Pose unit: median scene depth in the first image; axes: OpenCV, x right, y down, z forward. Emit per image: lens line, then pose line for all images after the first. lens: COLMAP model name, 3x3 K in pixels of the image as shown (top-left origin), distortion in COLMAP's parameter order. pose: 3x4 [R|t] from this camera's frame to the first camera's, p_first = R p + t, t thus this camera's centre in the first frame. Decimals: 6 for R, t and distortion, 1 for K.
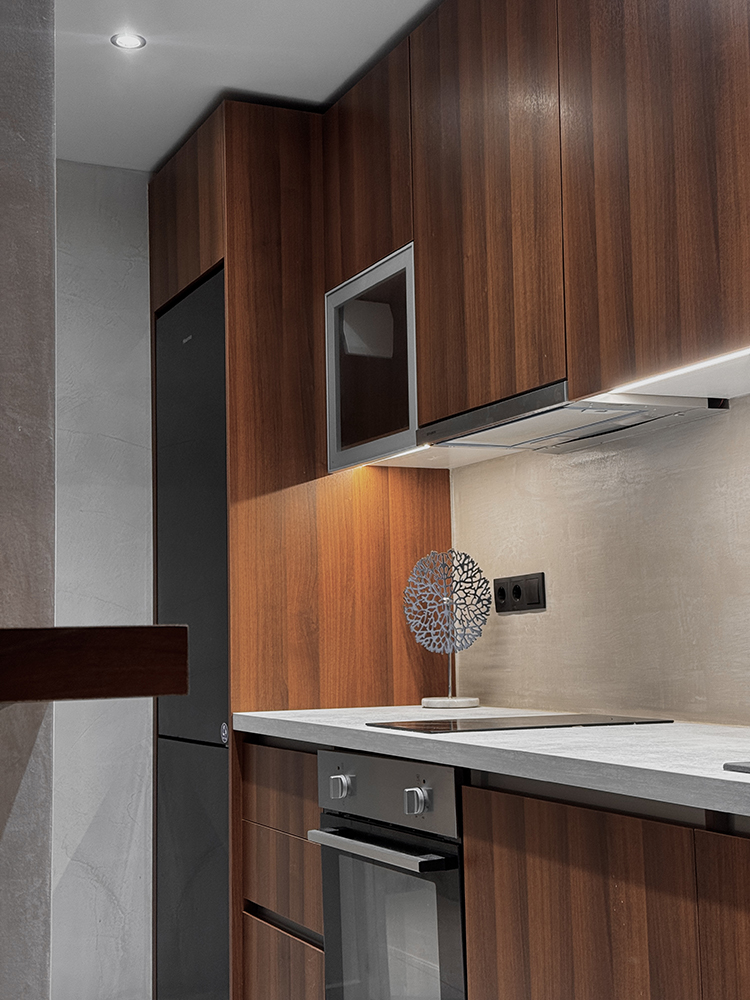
lens RADIAL K [[1380.2, 0, 375.0], [0, 1380.2, 500.0], [0, 0, 1]] dist [0.122247, 0.101274]
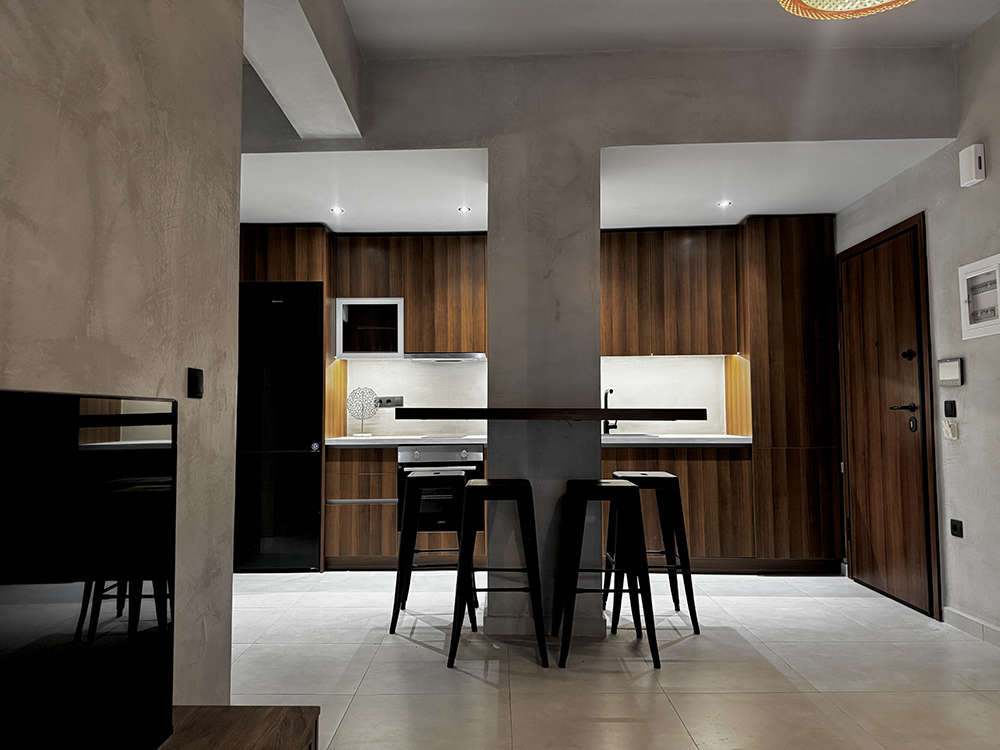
lens RADIAL K [[712.9, 0, 500.0], [0, 712.9, 375.0], [0, 0, 1]] dist [0.081227, -0.055957]
pose [[0.445006, 0.072649, 0.892576, -1.270918], [-0.089096, 0.995351, -0.036595, 0.039339], [-0.891085, -0.063240, 0.449409, -0.005716]]
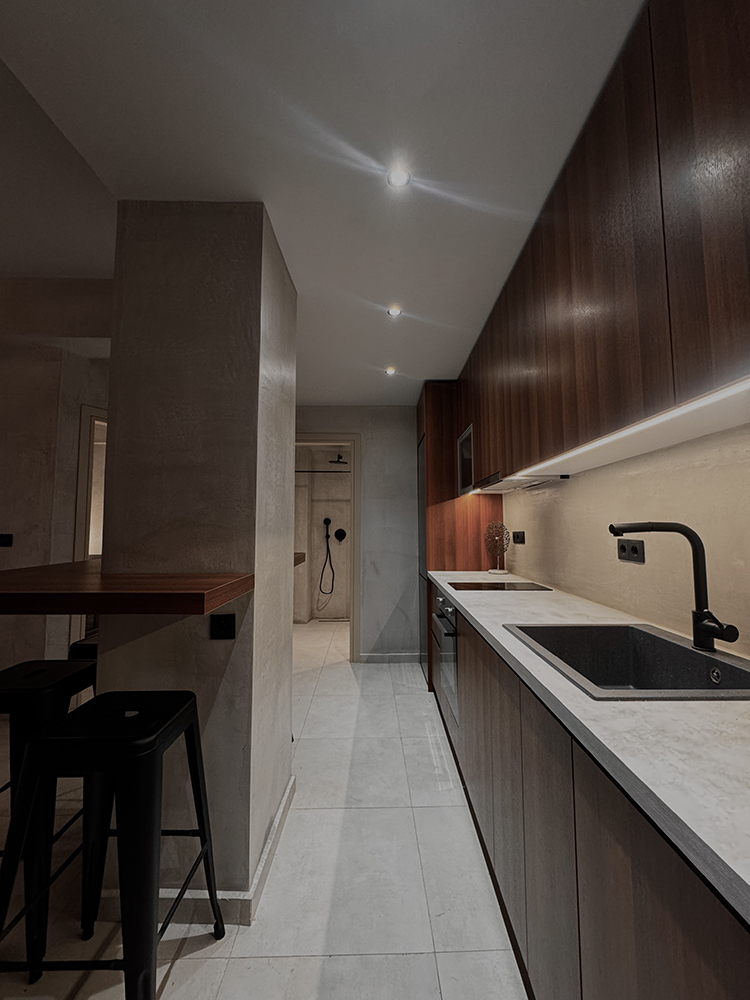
lens RADIAL K [[393.9, 0, 375.0], [0, 393.9, 500.0], [0, 0, 1]] dist [0.000431, 0.000020]
pose [[0.903361, -0.012273, -0.428705, 0.182477], [0.025569, 0.999354, 0.025270, -0.040116], [0.428118, -0.033790, 0.903091, 0.108720]]
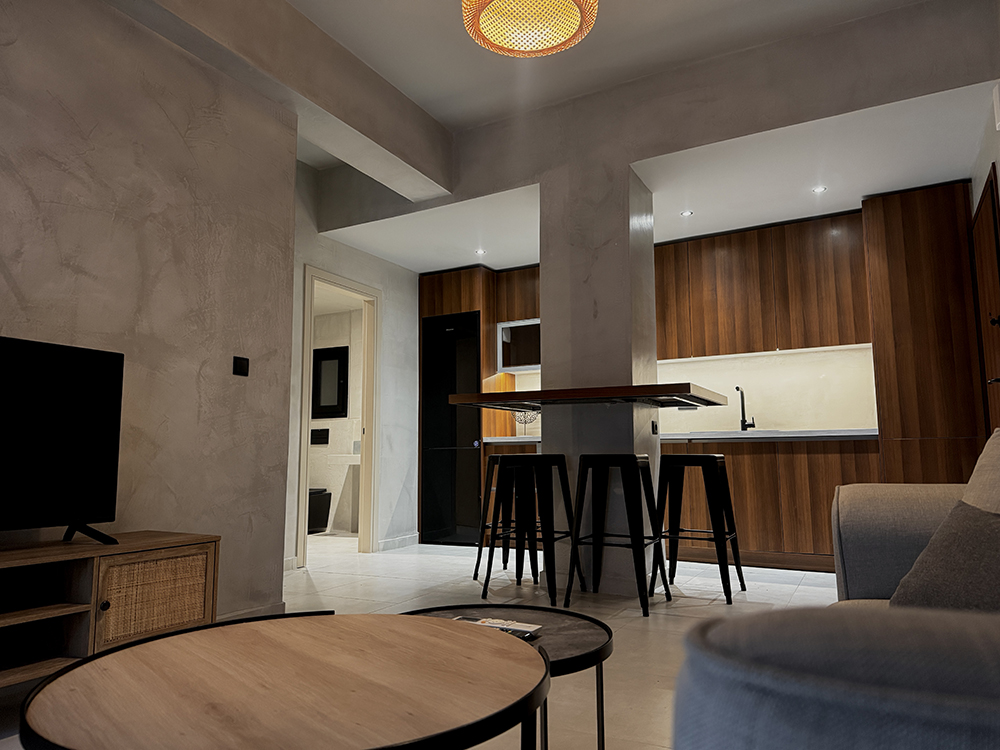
lens RADIAL K [[701.6, 0, 487.3], [0, 701.6, 372.5], [0, 0, 1]] dist [0.153439, -0.265743]
pose [[0.816913, 0.088742, 0.569893, -1.119911], [-0.067015, 0.996004, -0.059032, 0.089948], [-0.572854, 0.010033, 0.819596, -0.493795]]
